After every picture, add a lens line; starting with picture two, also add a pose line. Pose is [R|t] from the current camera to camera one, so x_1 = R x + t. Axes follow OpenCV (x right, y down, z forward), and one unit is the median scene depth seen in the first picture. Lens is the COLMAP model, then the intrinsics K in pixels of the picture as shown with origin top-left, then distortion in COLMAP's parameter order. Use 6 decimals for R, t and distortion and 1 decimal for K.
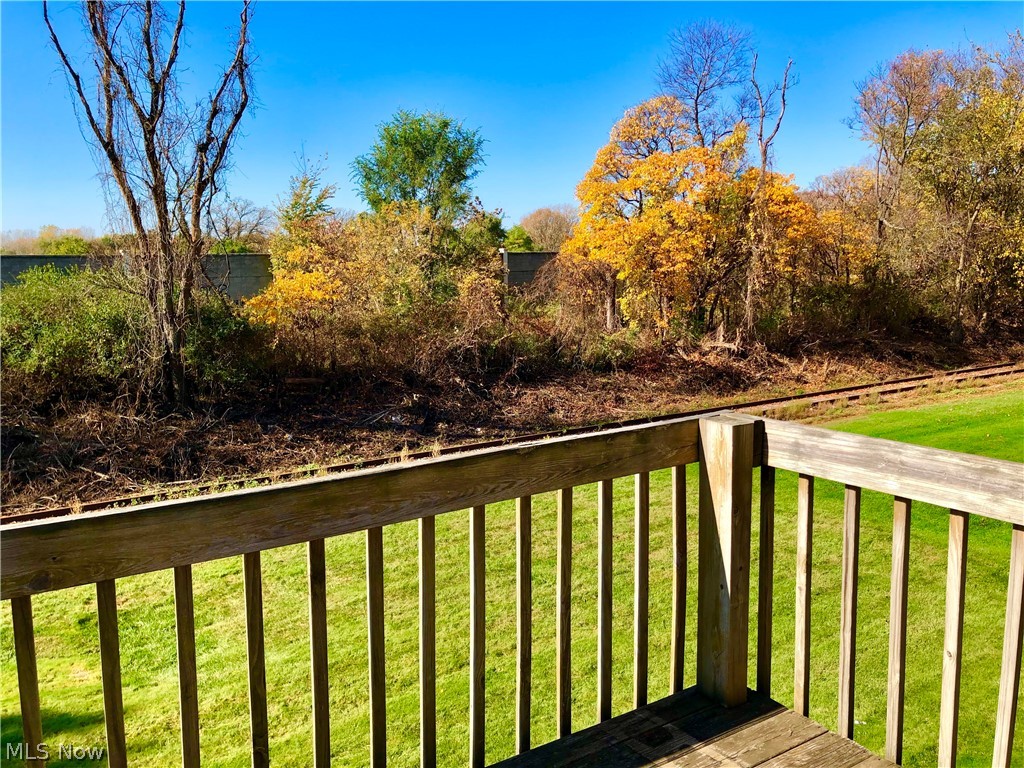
lens RADIAL K [[831.1, 0, 510.6], [0, 831.1, 378.8], [0, 0, 1]] dist [0.019162, -0.002088]
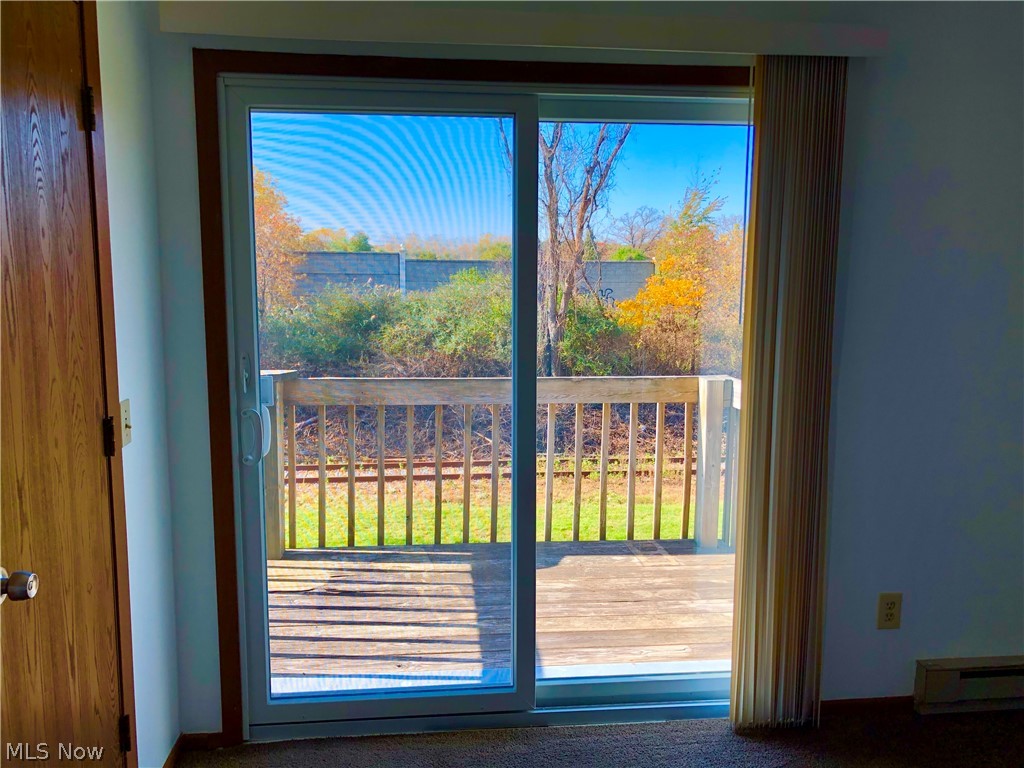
lens RADIAL K [[836.8, 0, 510.5], [0, 836.8, 379.2], [0, 0, 1]] dist [0.072347, -0.075814]
pose [[0.889816, 0.079810, -0.449287, 0.080919], [-0.083502, 0.996440, 0.011628, 0.007998], [0.448615, 0.027170, 0.893312, -0.088312]]
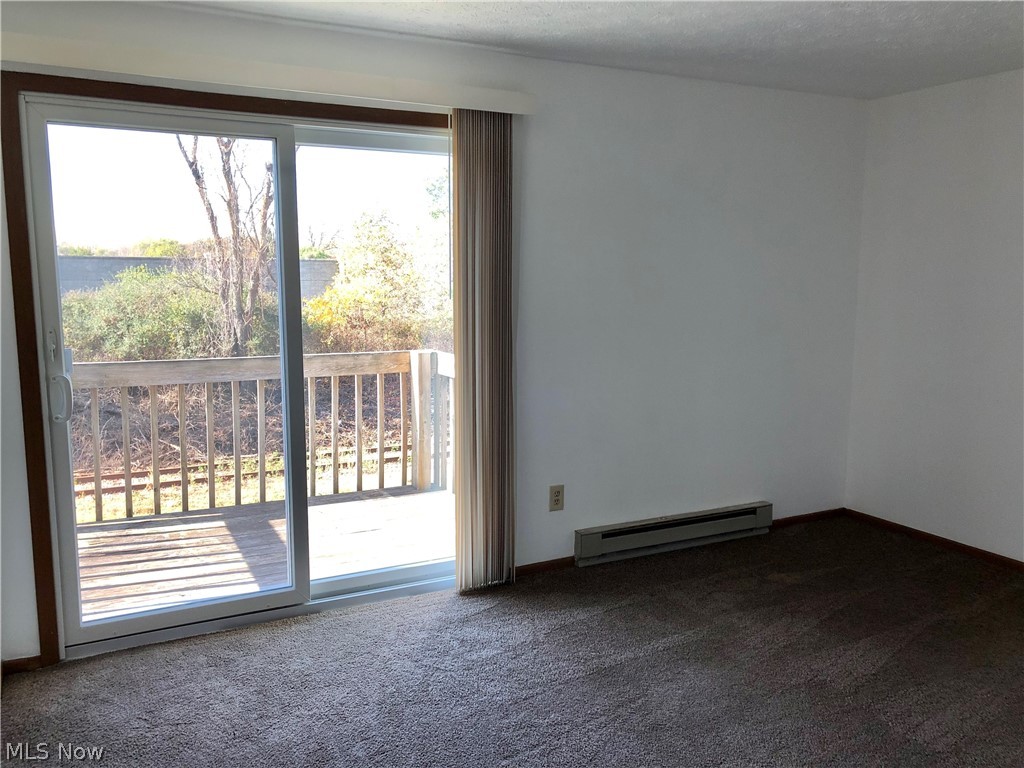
lens RADIAL K [[842.7, 0, 532.3], [0, 842.7, 390.0], [0, 0, 1]] dist [-0.006925, -0.019681]
pose [[0.996822, 0.034227, -0.071932, 0.084279], [-0.034199, 0.999414, 0.001615, 0.016188], [0.071945, 0.000850, 0.997408, -0.132236]]
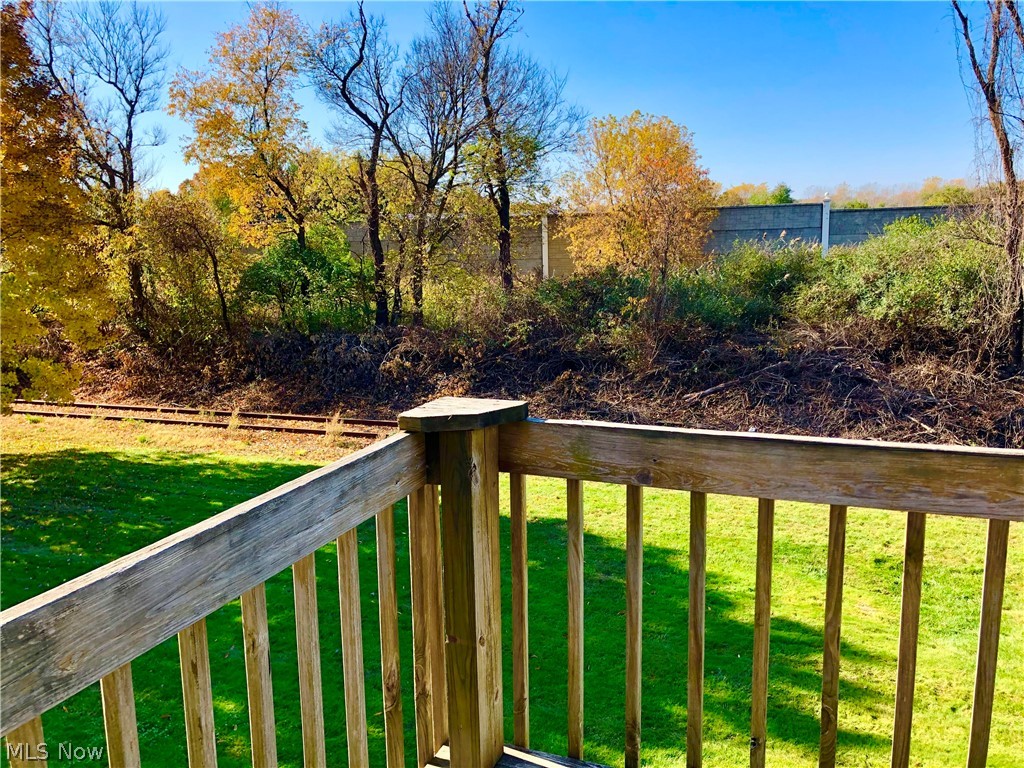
lens RADIAL K [[831.1, 0, 510.6], [0, 831.1, 378.8], [0, 0, 1]] dist [0.019162, -0.002088]
pose [[0.572091, 0.137933, -0.808509, 0.022225], [-0.092383, 0.990321, 0.103581, 0.000092], [0.814971, 0.015435, 0.579296, 0.014169]]
